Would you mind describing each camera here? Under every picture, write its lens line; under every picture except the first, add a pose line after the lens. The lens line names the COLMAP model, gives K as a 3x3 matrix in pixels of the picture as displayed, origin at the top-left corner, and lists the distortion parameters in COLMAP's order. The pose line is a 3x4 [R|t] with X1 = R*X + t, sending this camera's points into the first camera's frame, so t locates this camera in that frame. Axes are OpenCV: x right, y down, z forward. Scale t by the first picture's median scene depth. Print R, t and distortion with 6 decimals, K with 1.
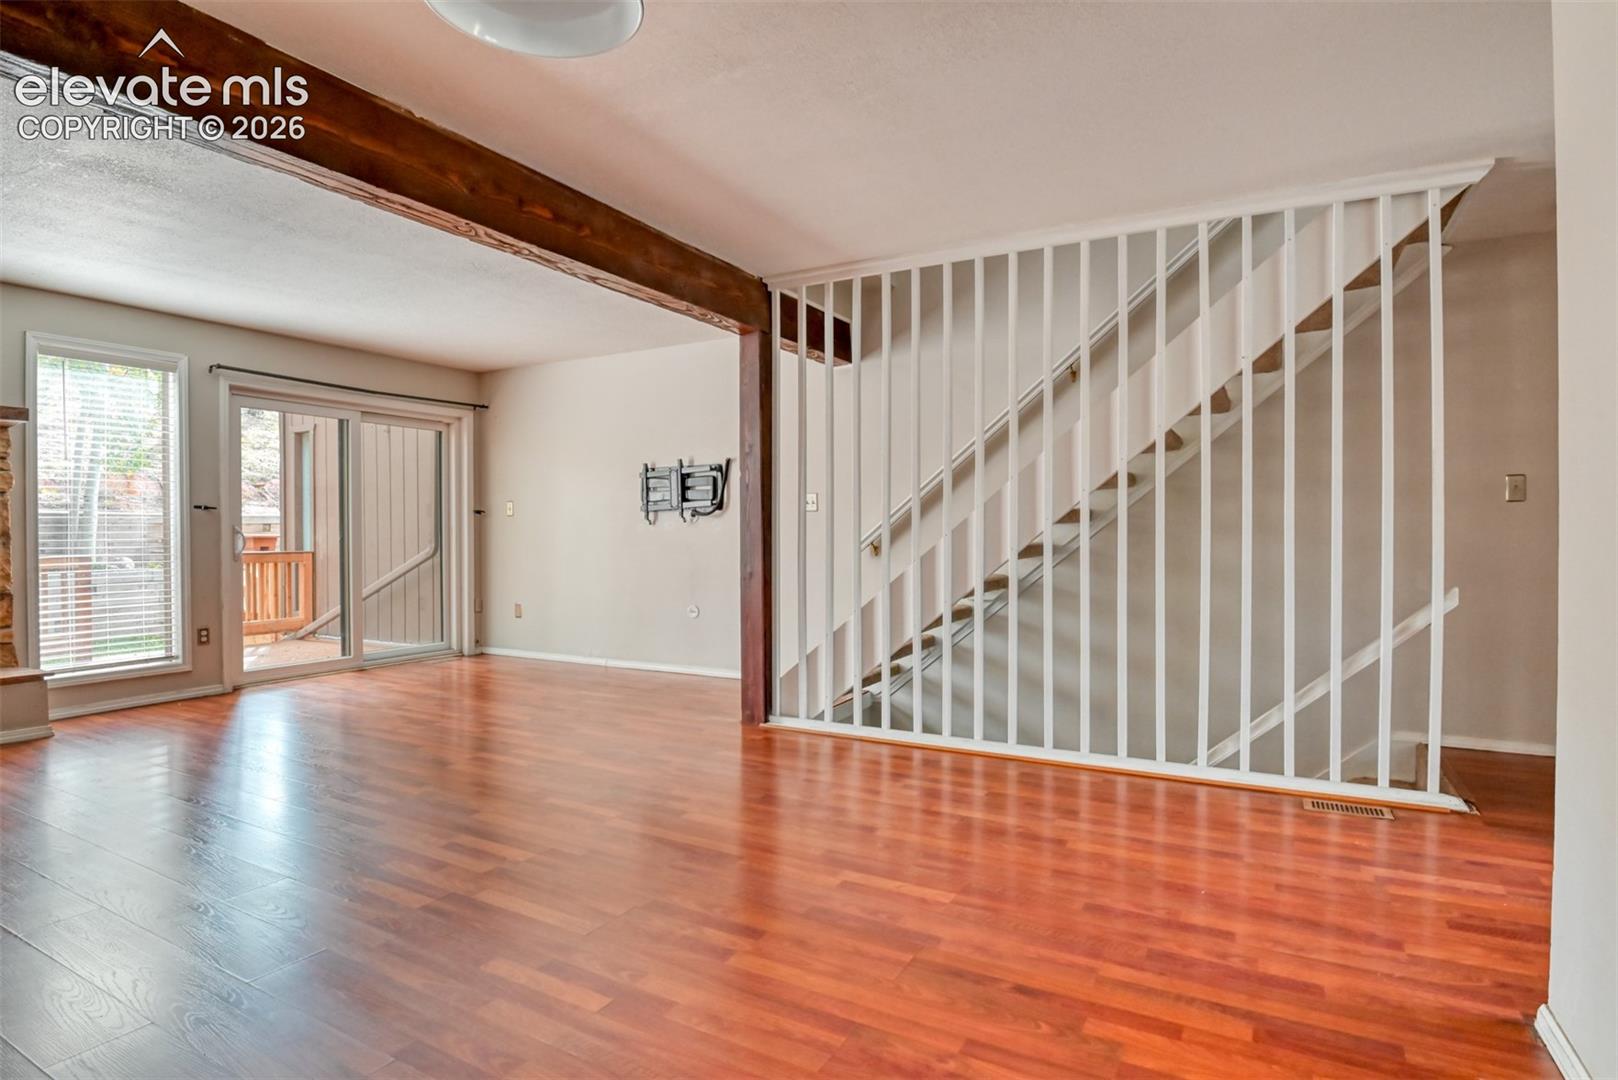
lens RADIAL K [[817.9, 0, 862.3], [0, 817.9, 537.4], [0, 0, 1]] dist [-0.010996, -0.006689]
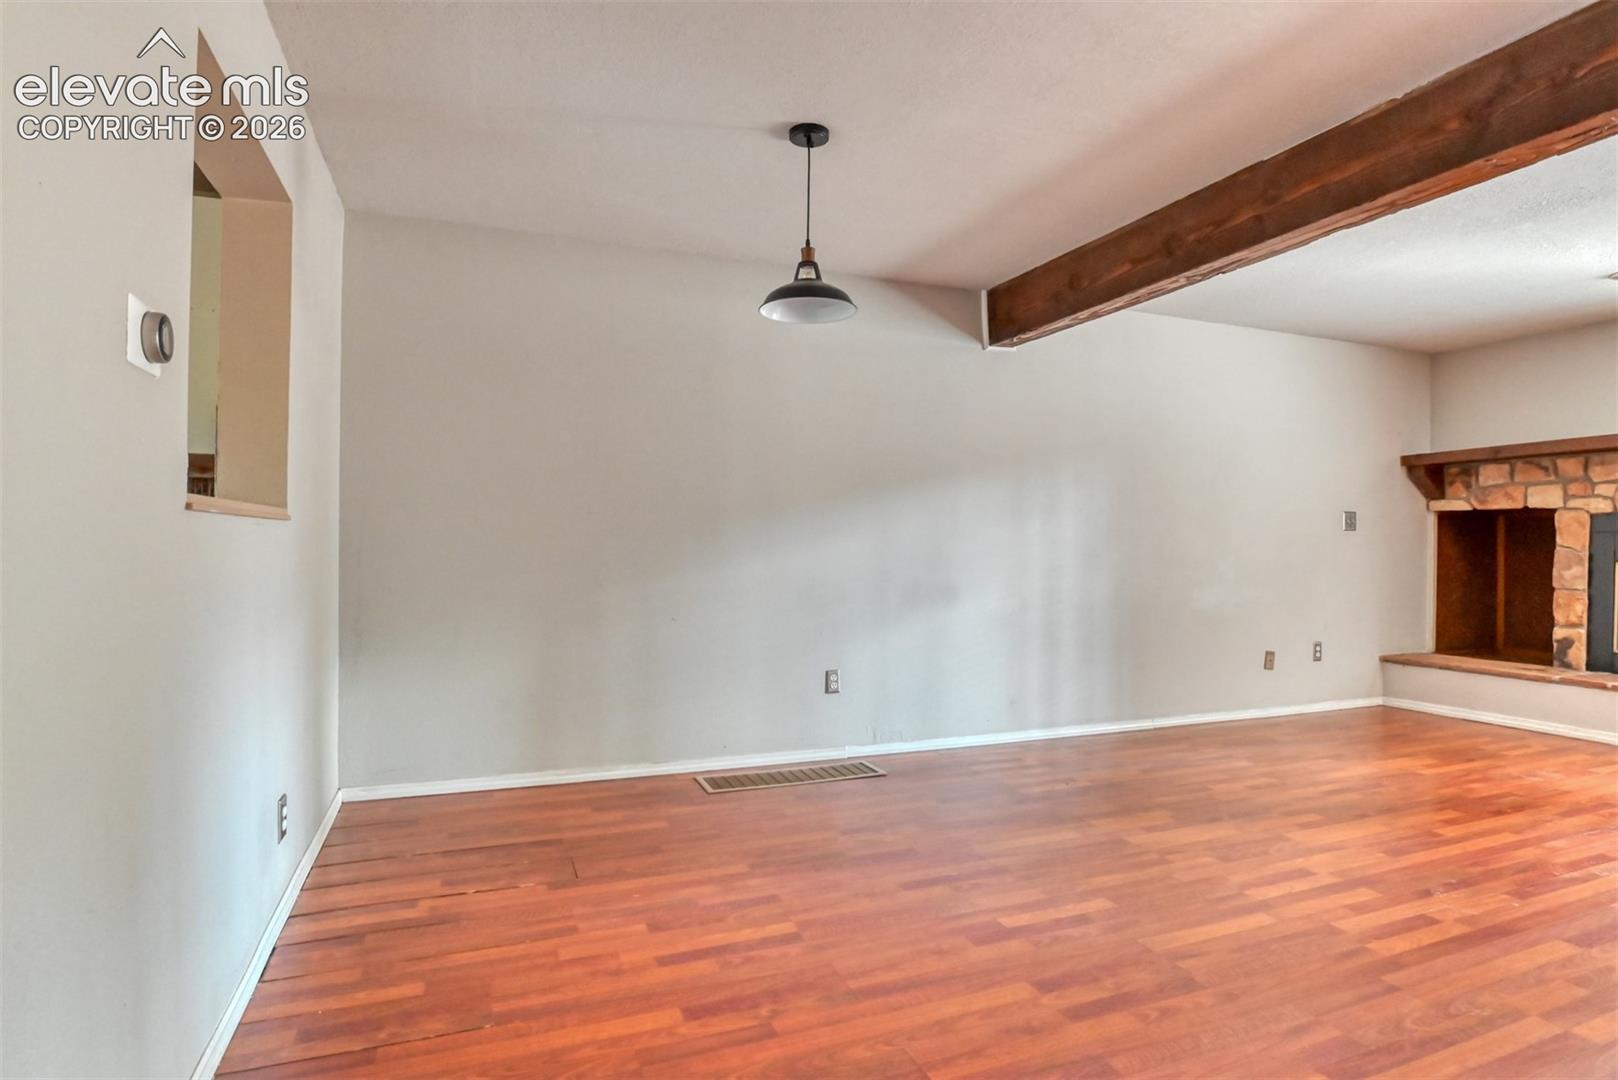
lens RADIAL K [[817.9, 0, 812.5], [0, 817.9, 541.6], [0, 0, 1]] dist [-0.010996, -0.006689]
pose [[-0.657378, -0.005156, -0.753543, 0.322948], [-0.010160, 0.999946, 0.002022, -0.005679], [0.753492, 0.008985, -0.657395, 0.623982]]
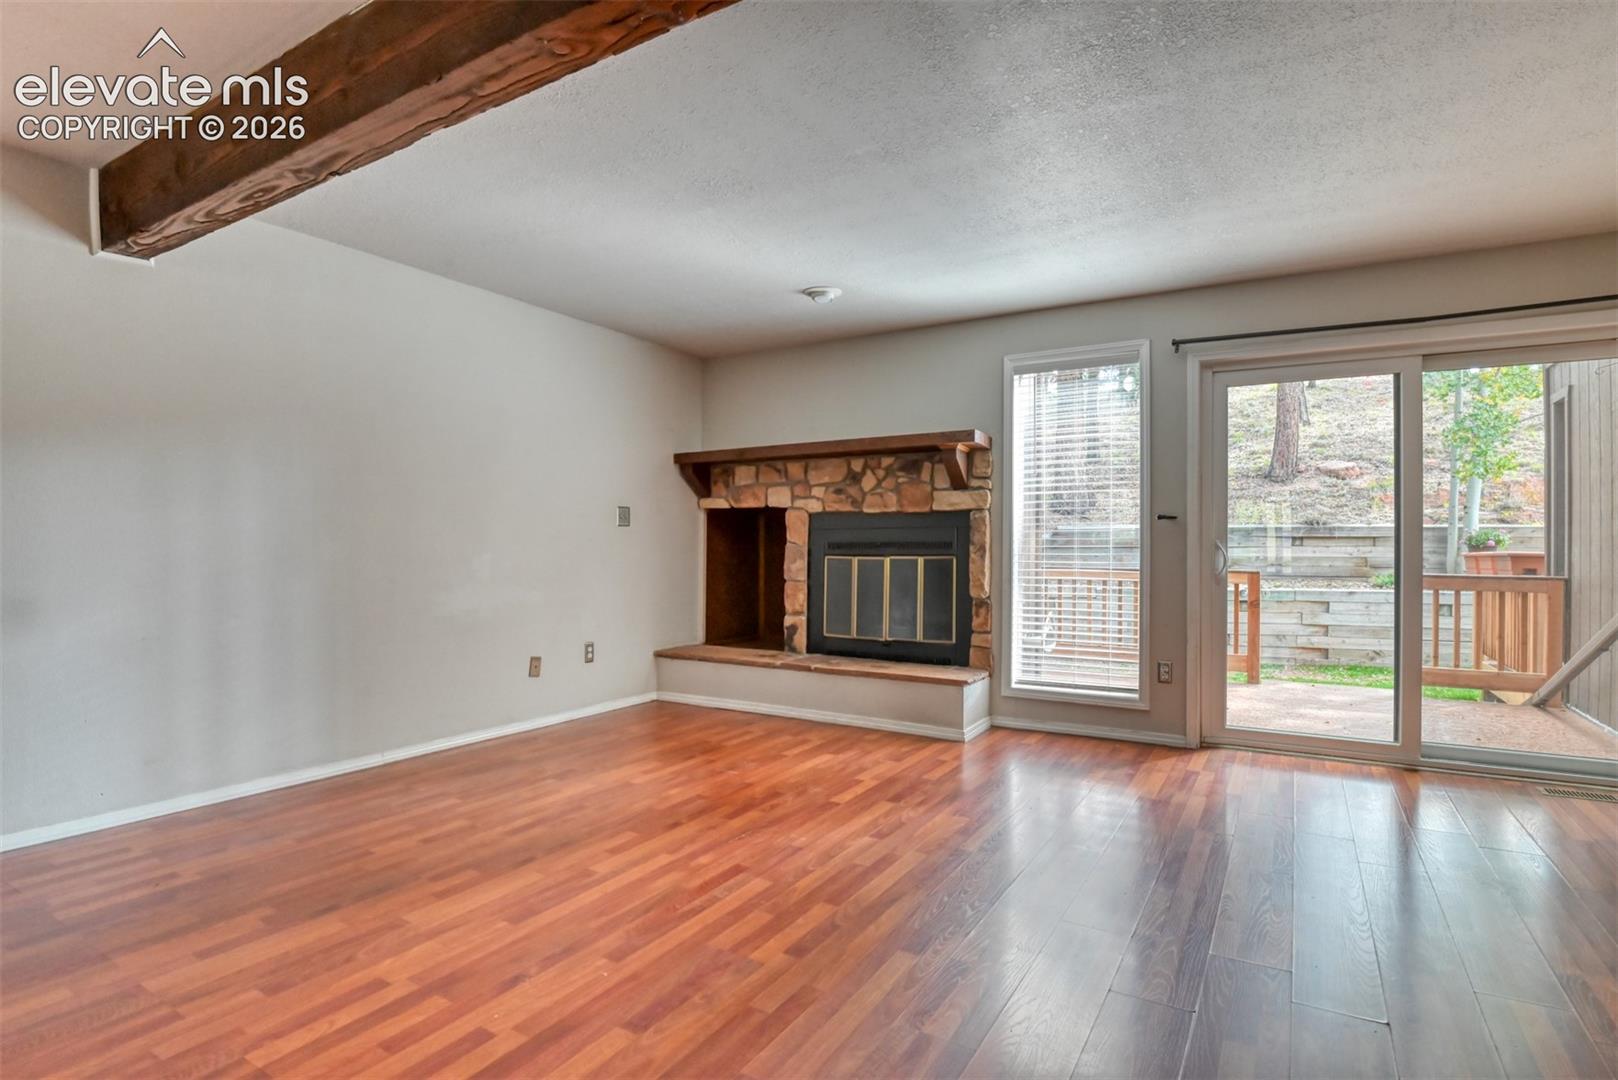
lens RADIAL K [[817.9, 0, 773.9], [0, 817.9, 541.3], [0, 0, 1]] dist [-0.010996, -0.006689]
pose [[-0.087790, -0.002008, -0.996137, 0.066842], [-0.012247, 0.999925, -0.000936, -0.007129], [0.996064, 0.012118, -0.087808, 0.748919]]
